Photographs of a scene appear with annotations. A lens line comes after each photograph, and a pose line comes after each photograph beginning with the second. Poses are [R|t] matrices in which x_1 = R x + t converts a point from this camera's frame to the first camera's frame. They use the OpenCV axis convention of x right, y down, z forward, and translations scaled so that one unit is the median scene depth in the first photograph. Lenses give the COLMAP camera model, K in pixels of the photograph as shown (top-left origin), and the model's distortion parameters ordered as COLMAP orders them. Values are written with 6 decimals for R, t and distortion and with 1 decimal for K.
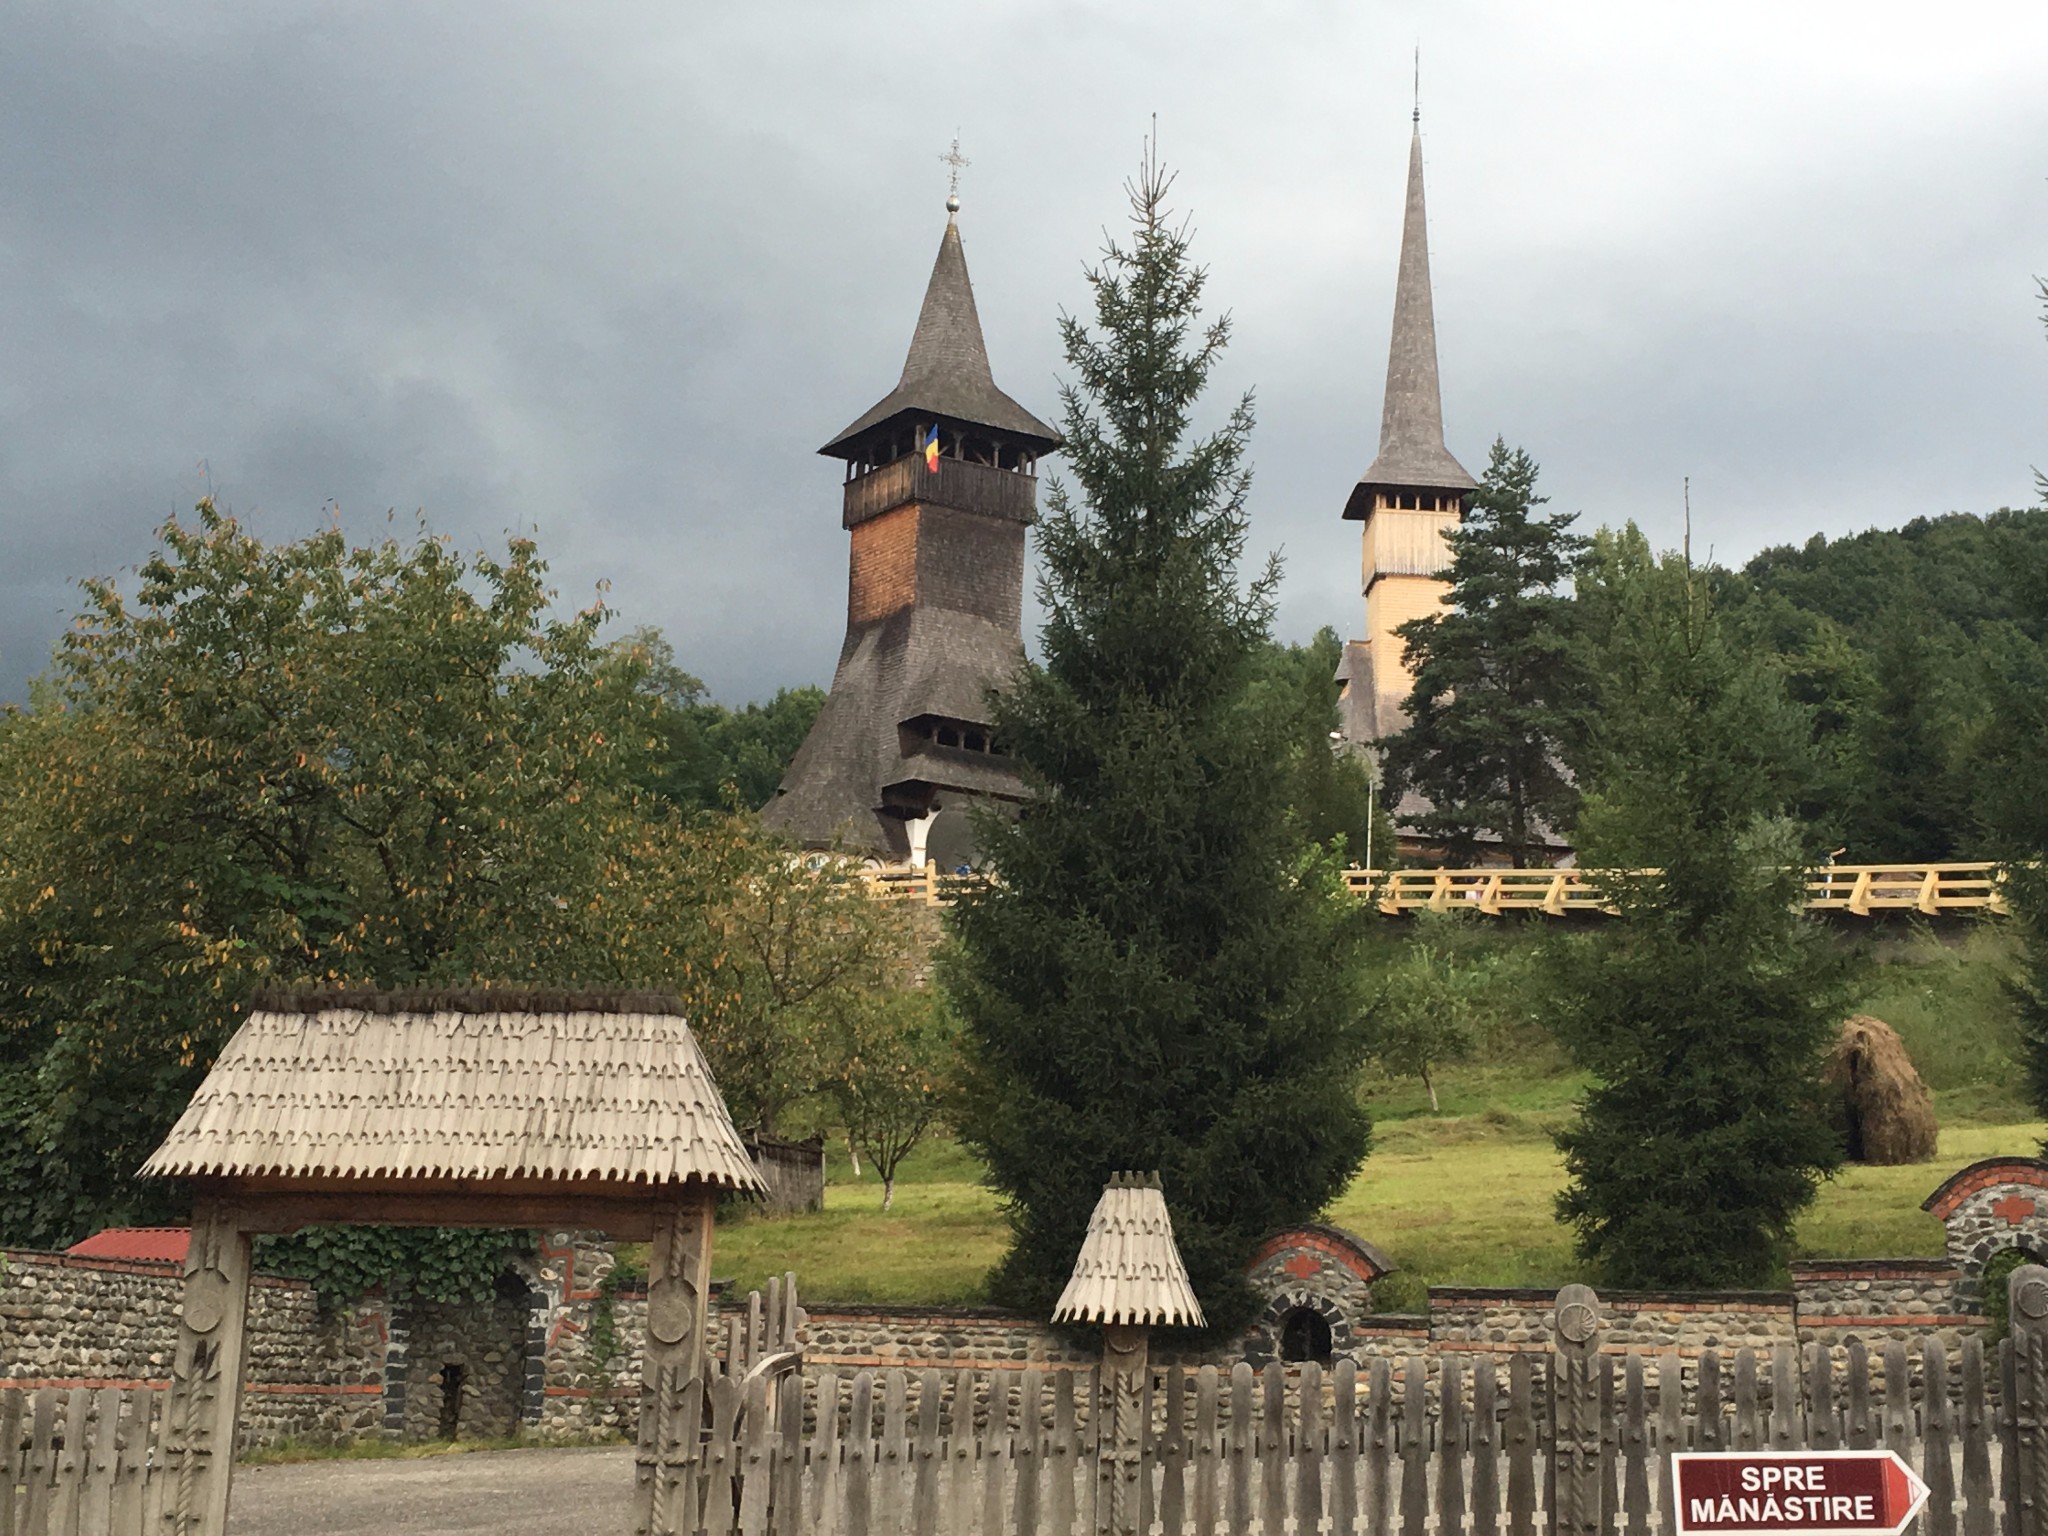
lens RADIAL K [[3111.1, 0, 1020.9], [0, 3111.1, 773.5], [0, 0, 1]] dist [0.012314, 0.000000]
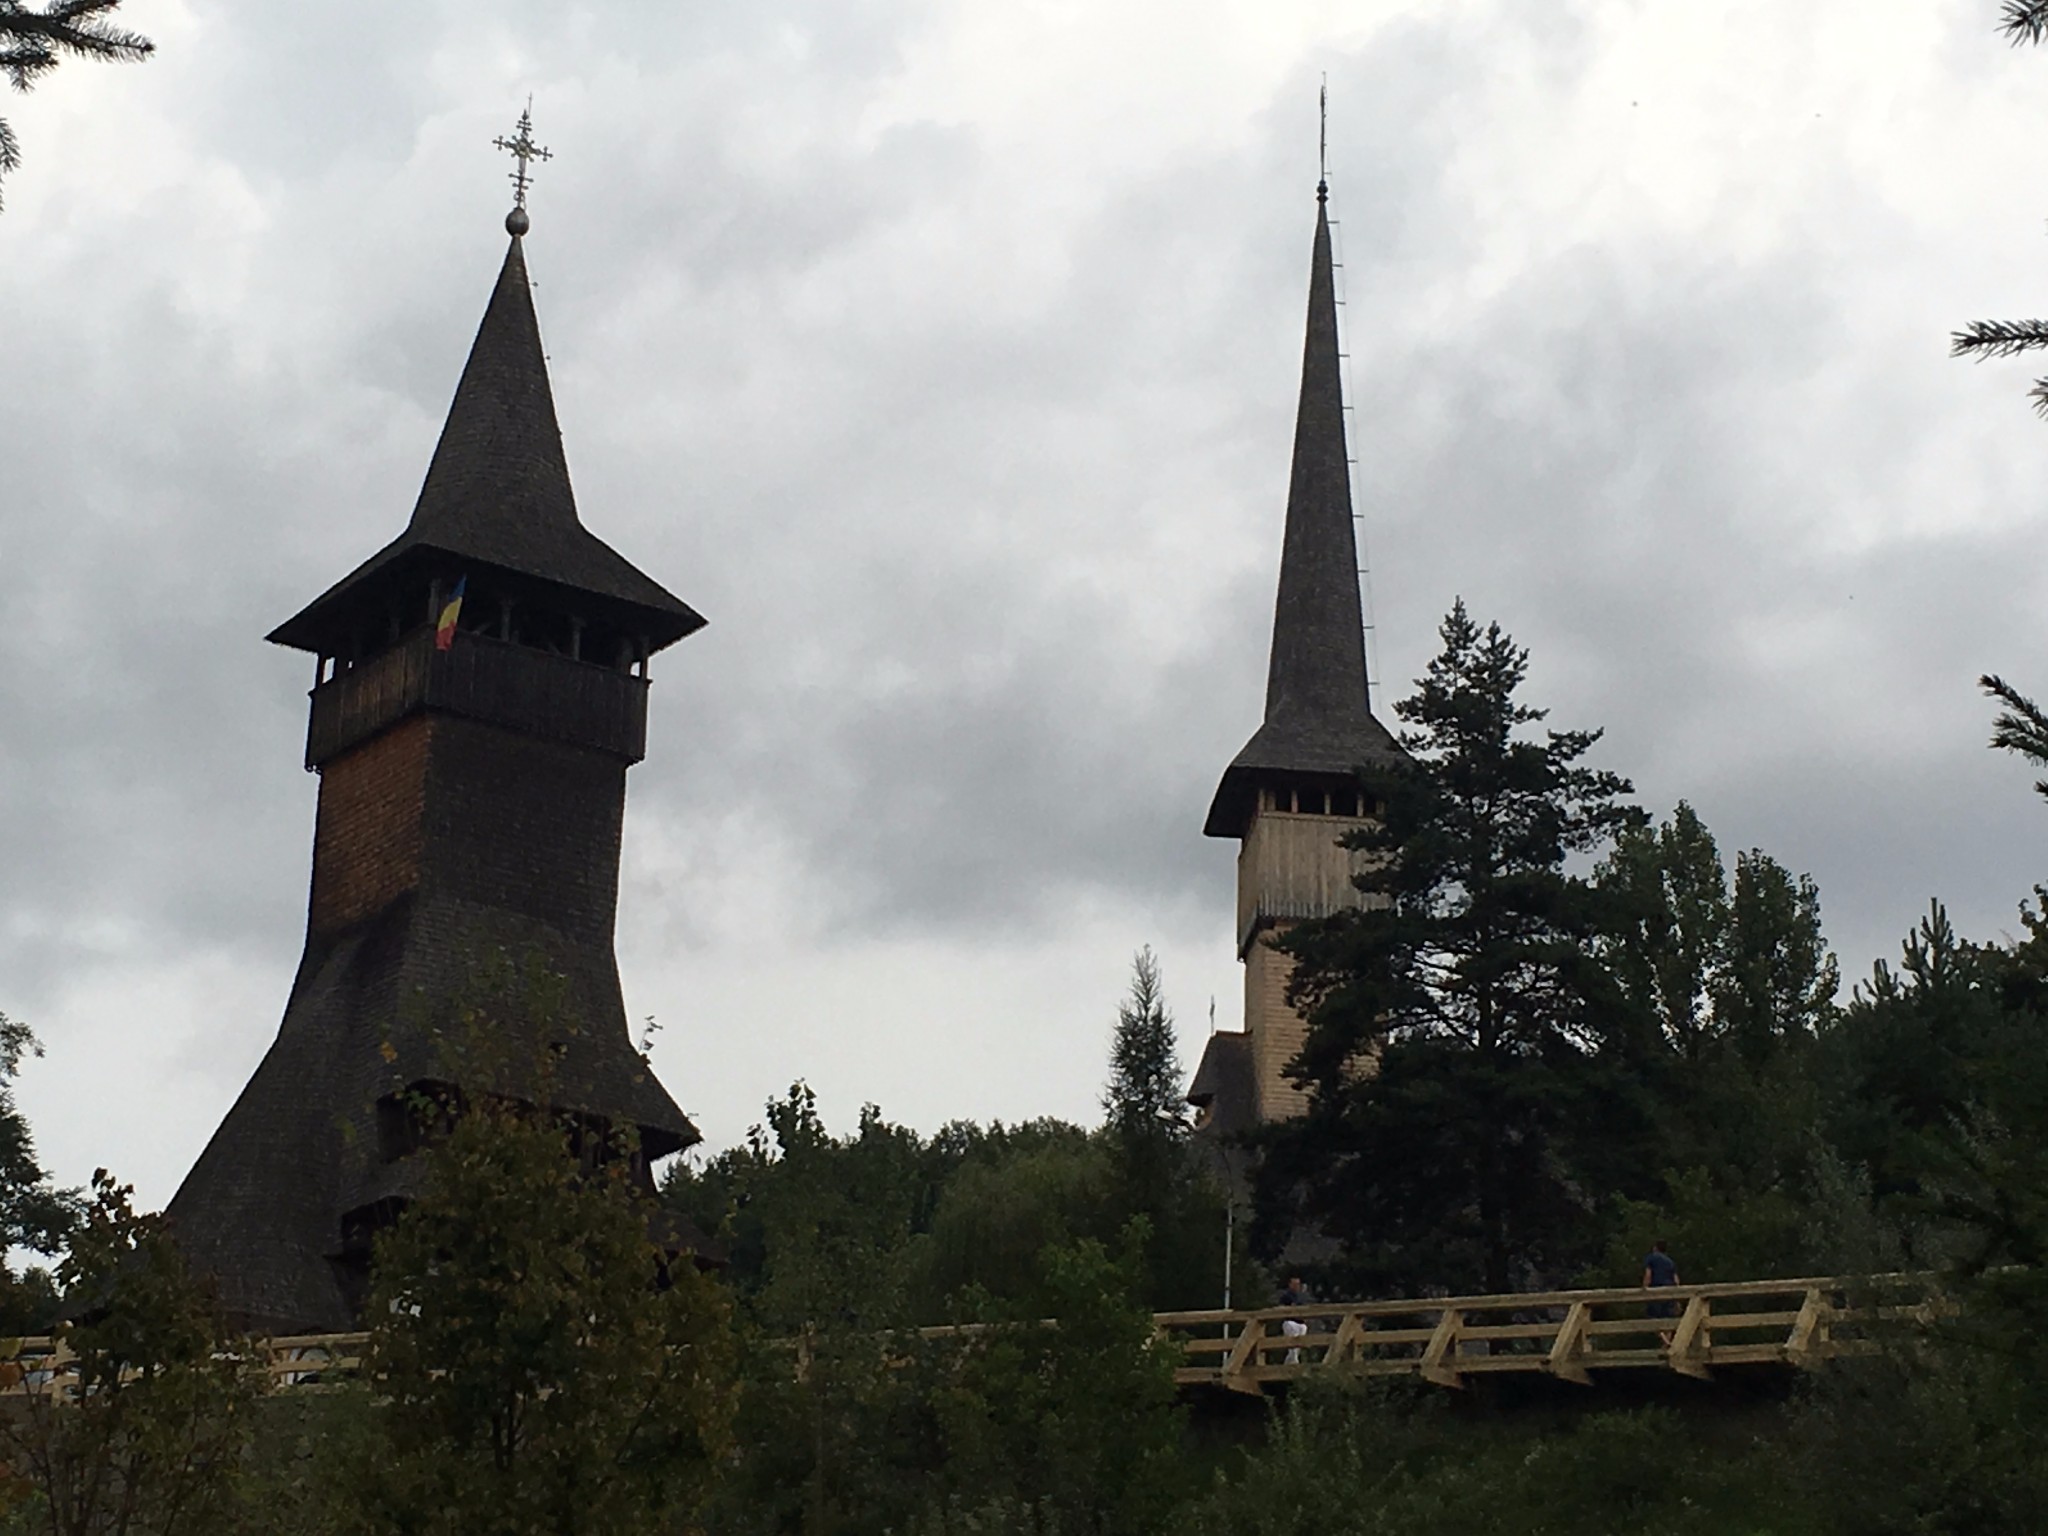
lens RADIAL K [[4297.9, 0, 1024.1], [0, 4297.9, 761.8], [0, 0, 1]] dist [0.030483, 0.000000]
pose [[0.998783, 0.012843, 0.047616, 0.037988], [-0.005628, 0.988872, -0.148666, 0.037197], [-0.048996, 0.148217, 0.987740, 0.234864]]
